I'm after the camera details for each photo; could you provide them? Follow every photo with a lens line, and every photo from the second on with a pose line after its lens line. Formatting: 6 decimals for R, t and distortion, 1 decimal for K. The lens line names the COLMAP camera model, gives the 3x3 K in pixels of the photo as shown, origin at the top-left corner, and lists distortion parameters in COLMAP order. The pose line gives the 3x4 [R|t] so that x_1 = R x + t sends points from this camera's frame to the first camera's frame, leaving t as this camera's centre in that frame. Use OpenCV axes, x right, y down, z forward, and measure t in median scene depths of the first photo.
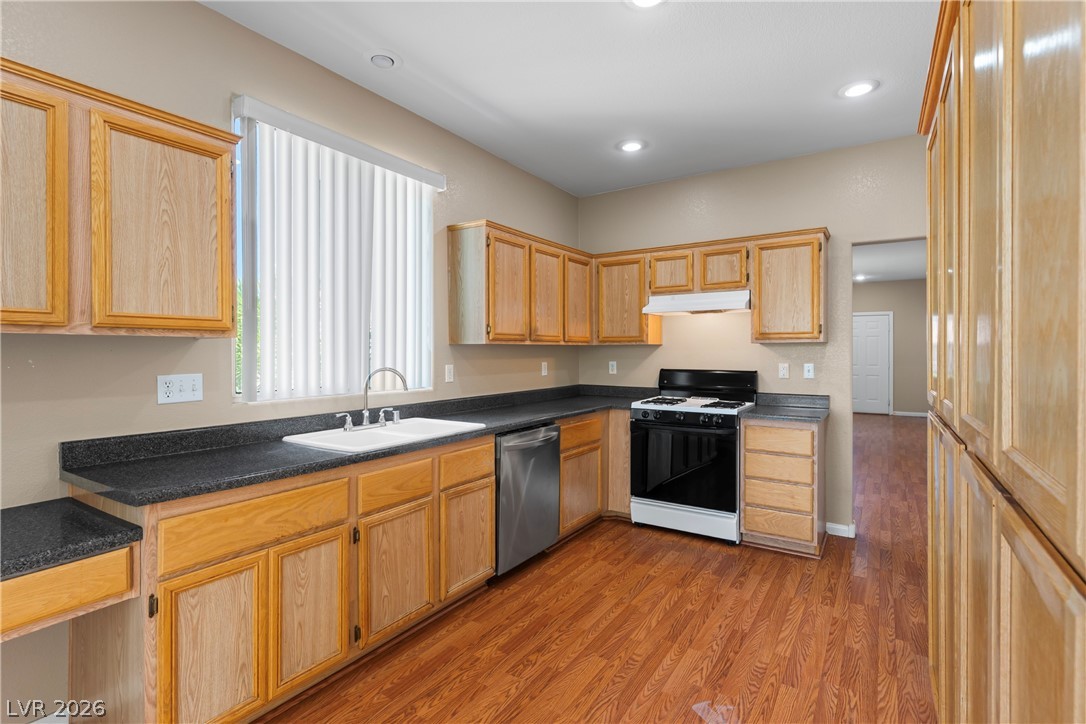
lens RADIAL K [[517.3, 0, 542.9], [0, 517.3, 353.0], [0, 0, 1]] dist [-0.001247, -0.000580]
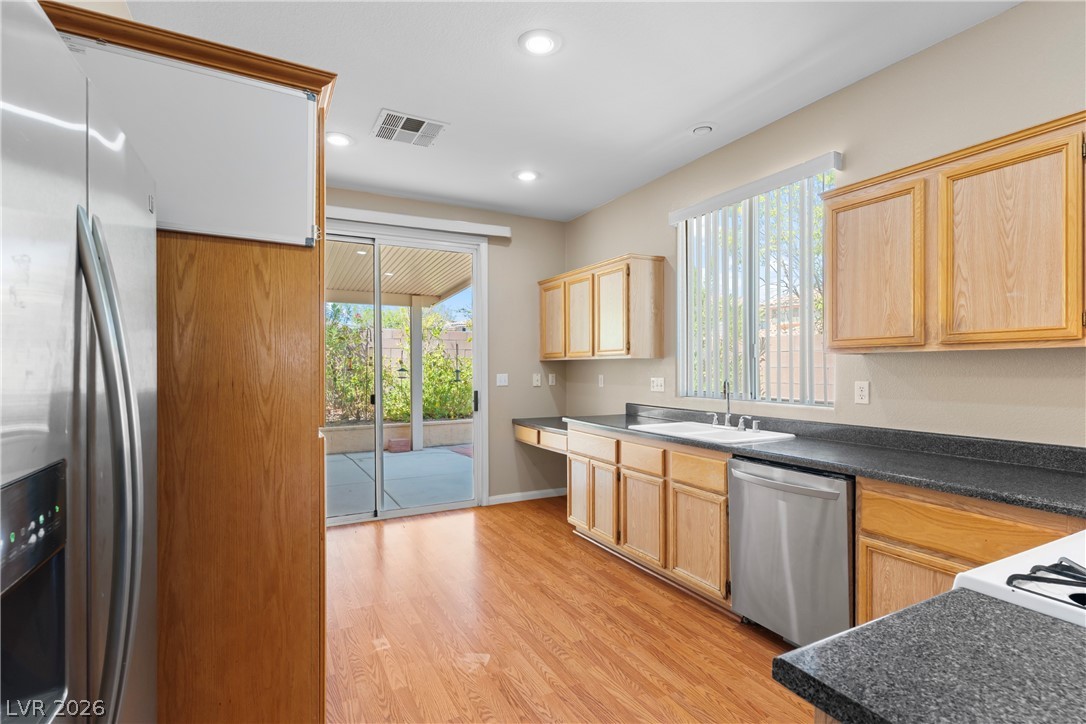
lens RADIAL K [[517.3, 0, 539.7], [0, 517.3, 367.5], [0, 0, 1]] dist [-0.001247, -0.000580]
pose [[-0.487682, 0.005422, -0.873004, 1.034027], [0.004238, 0.999984, 0.003843, -0.004075], [0.873011, -0.001826, -0.487697, 1.354184]]
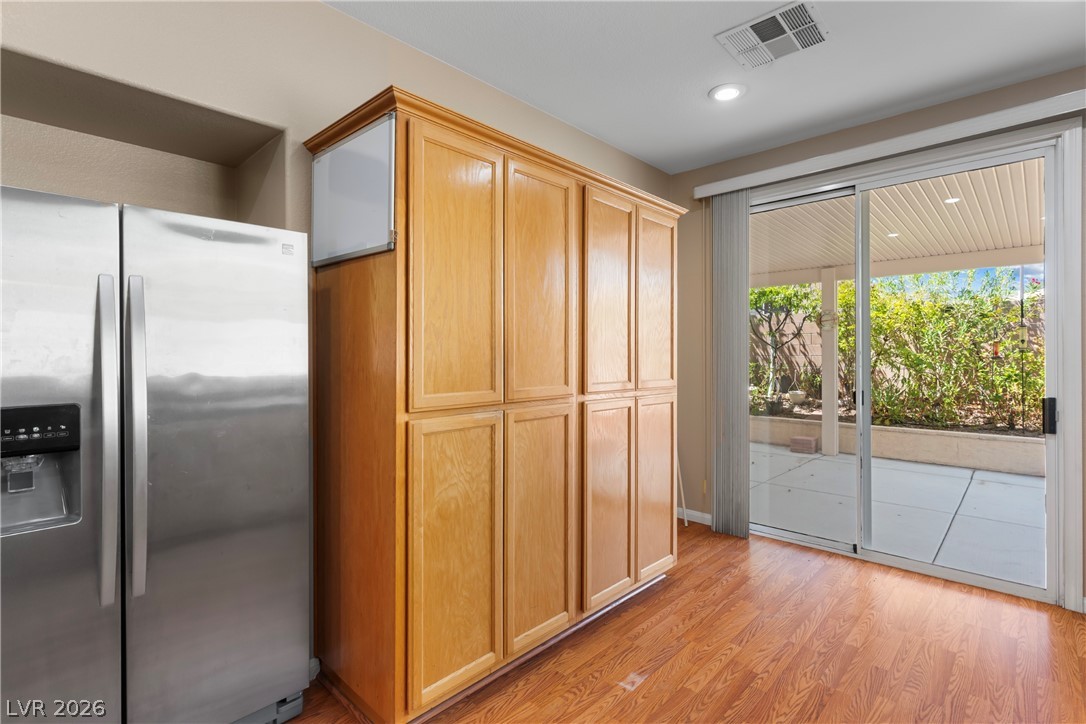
lens RADIAL K [[517.3, 0, 541.1], [0, 517.3, 354.5], [0, 0, 1]] dist [-0.001247, -0.000580]
pose [[-0.984417, 0.001705, 0.175842, 0.306459], [0.002021, 0.999997, 0.001615, -0.007015], [-0.175839, 0.001945, -0.984417, 1.461248]]
